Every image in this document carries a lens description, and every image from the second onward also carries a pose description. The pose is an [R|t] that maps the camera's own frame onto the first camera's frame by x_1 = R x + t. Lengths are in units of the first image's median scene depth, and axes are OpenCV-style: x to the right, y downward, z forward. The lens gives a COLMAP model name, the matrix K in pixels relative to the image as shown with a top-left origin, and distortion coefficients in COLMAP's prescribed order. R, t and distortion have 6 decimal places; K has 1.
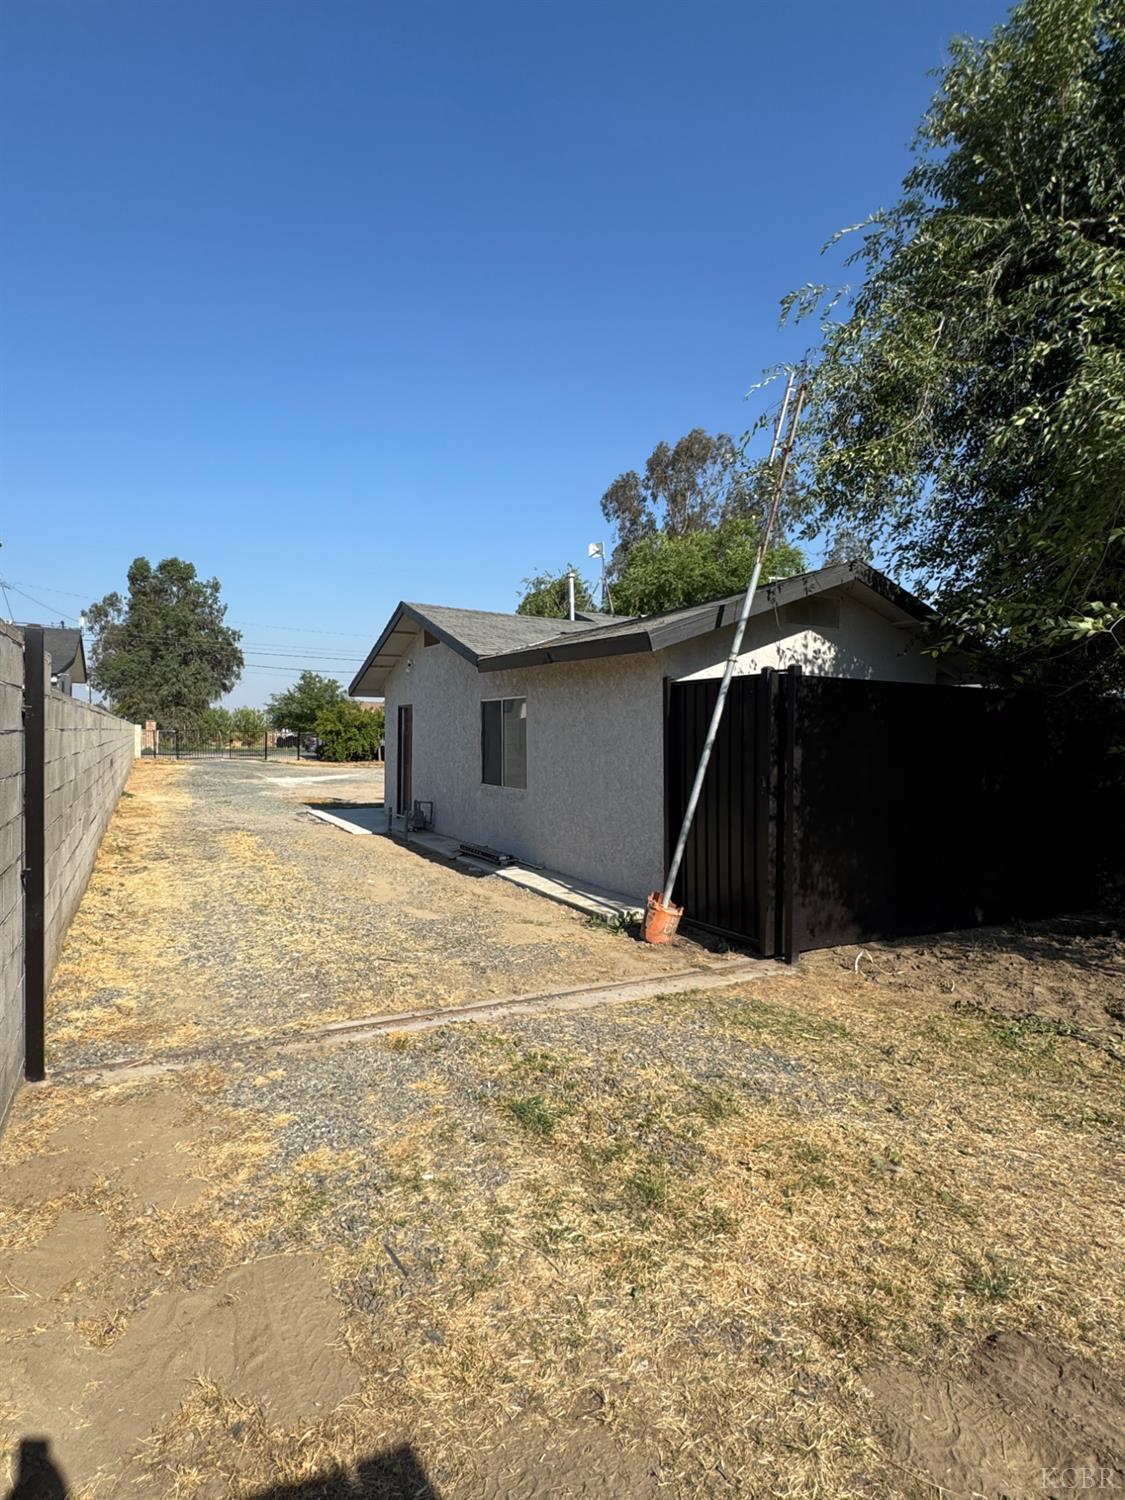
lens RADIAL K [[811.3, 0, 562.5], [0, 811.3, 750.0], [0, 0, 1]] dist [-0.003521, 0.003329]
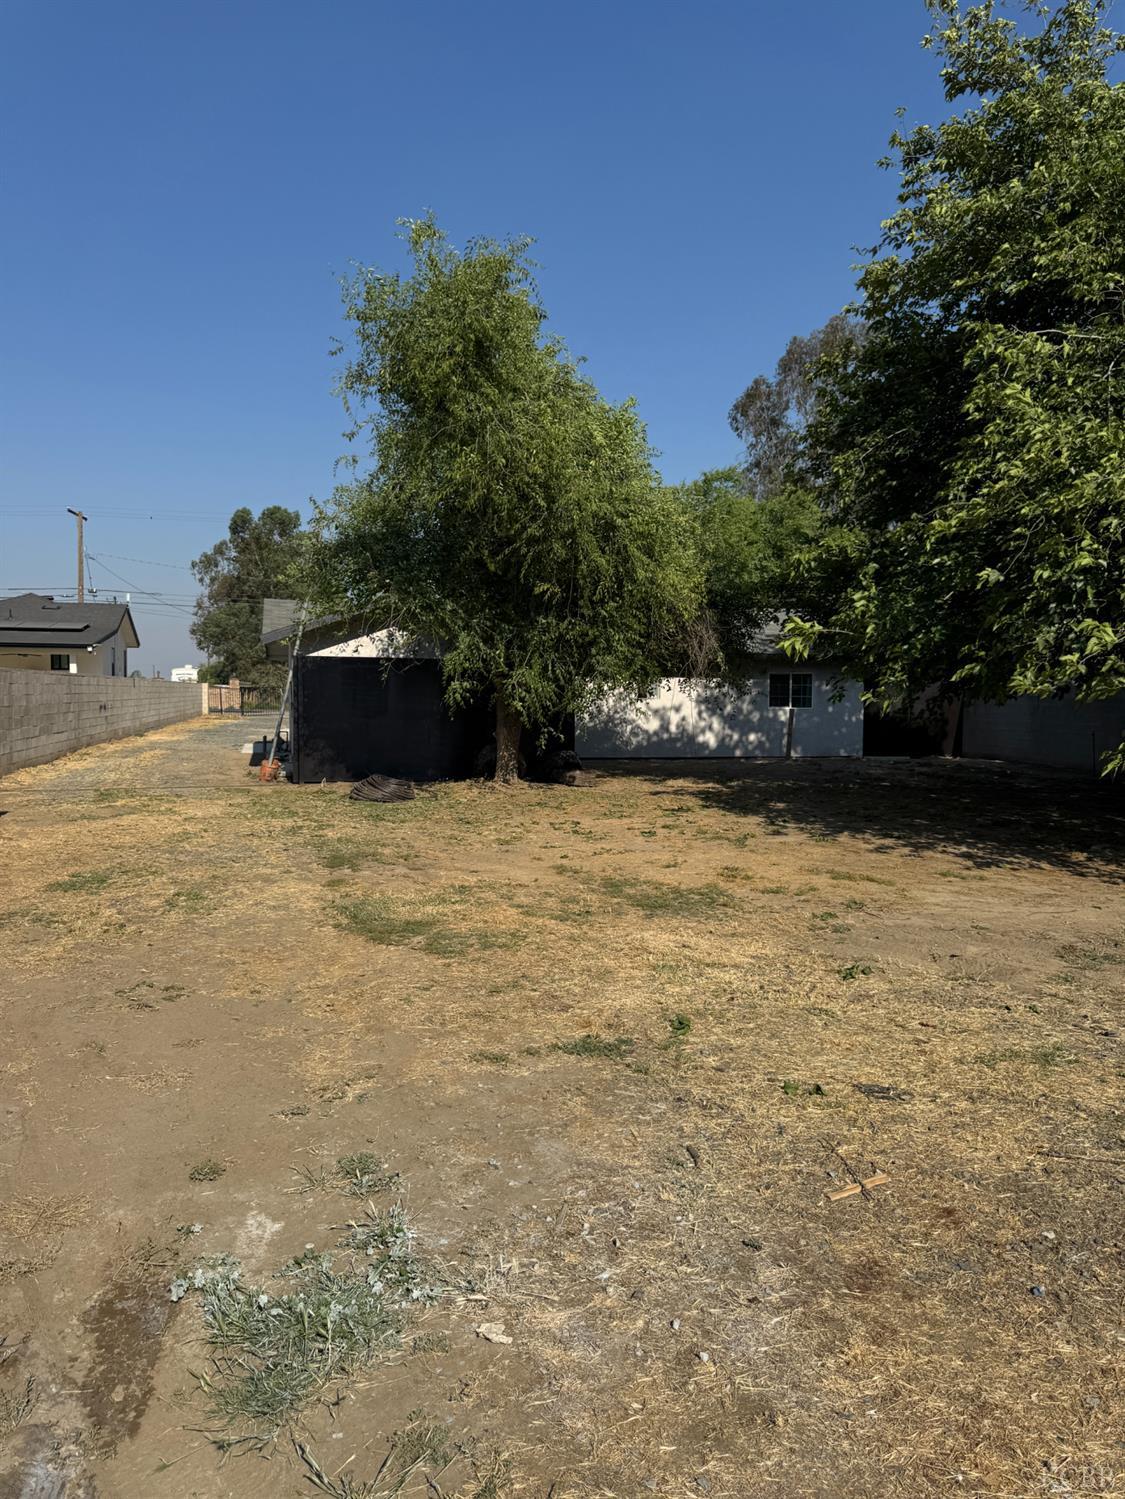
lens RADIAL K [[1059.6, 0, 555.8], [0, 1059.6, 739.4], [0, 0, 1]] dist [0.137444, -0.215866]
pose [[0.972038, 0.002879, -0.234808, 2.022850], [0.003007, 0.999690, 0.024704, 0.076076], [0.234806, -0.024720, 0.971728, -2.101089]]
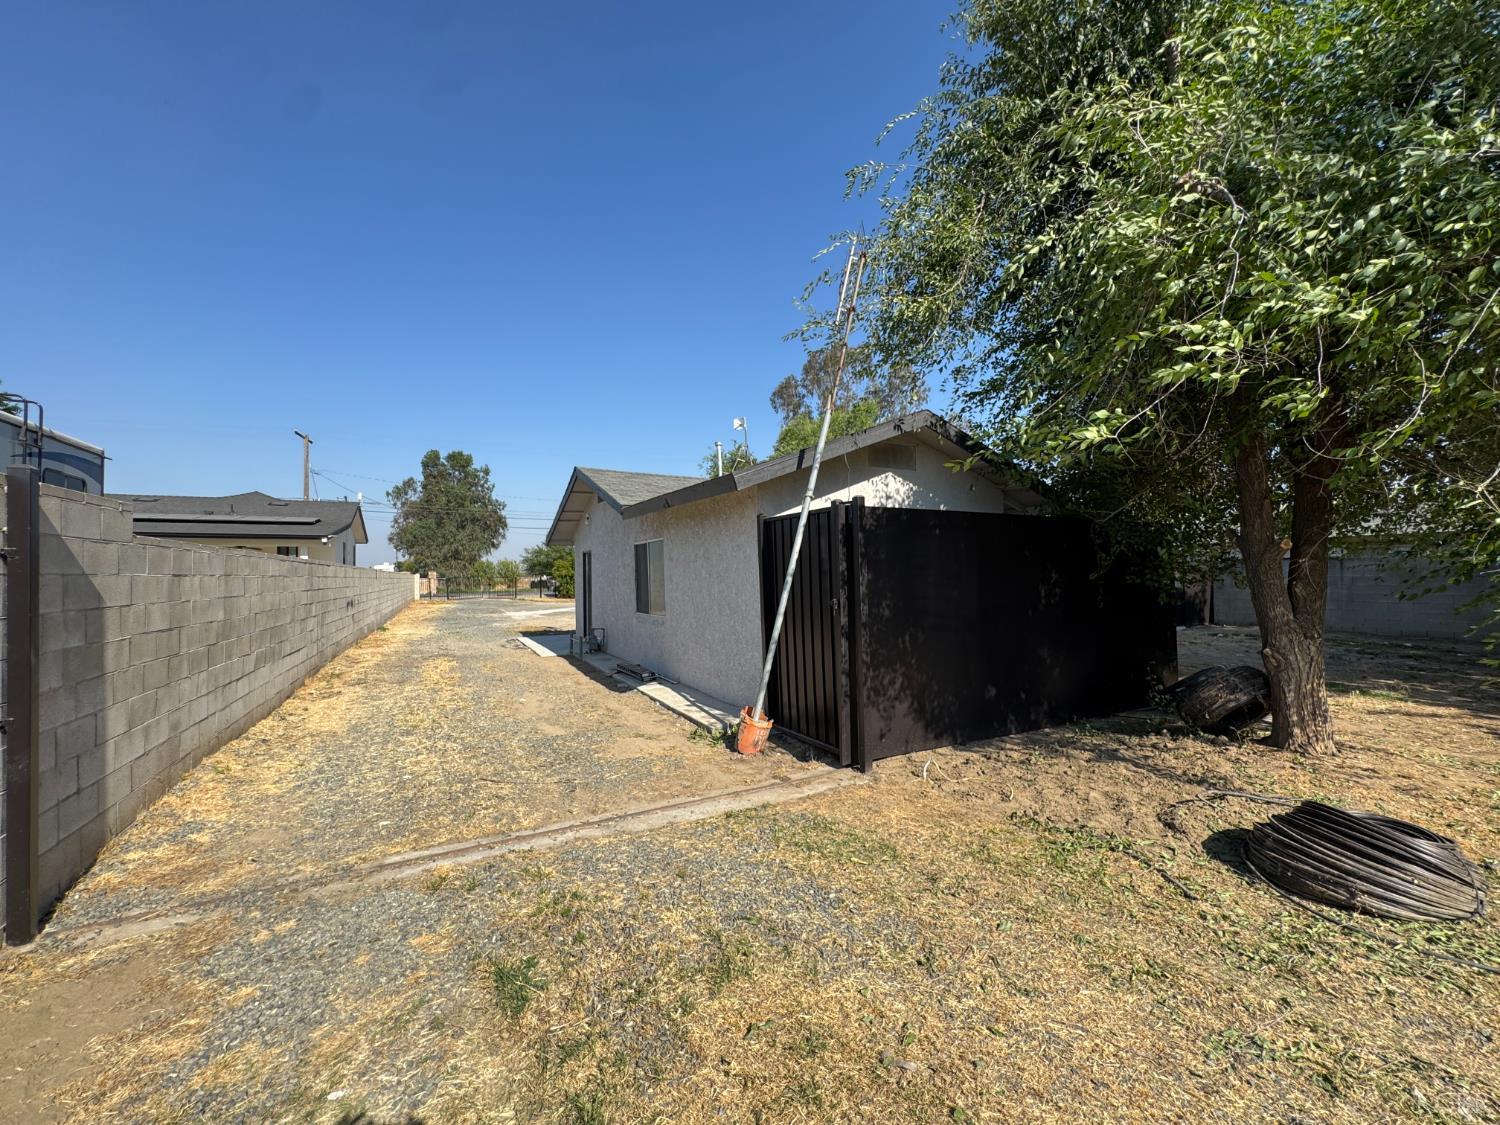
lens RADIAL K [[602.5, 0, 749.8], [0, 602.5, 560.7], [0, 0, 1]] dist [-0.003684, 0.001303]
pose [[0.999533, -0.030185, -0.004737, 0.160508], [0.029973, 0.998763, -0.039668, 0.011319], [0.005929, 0.039508, 0.999202, 0.215416]]
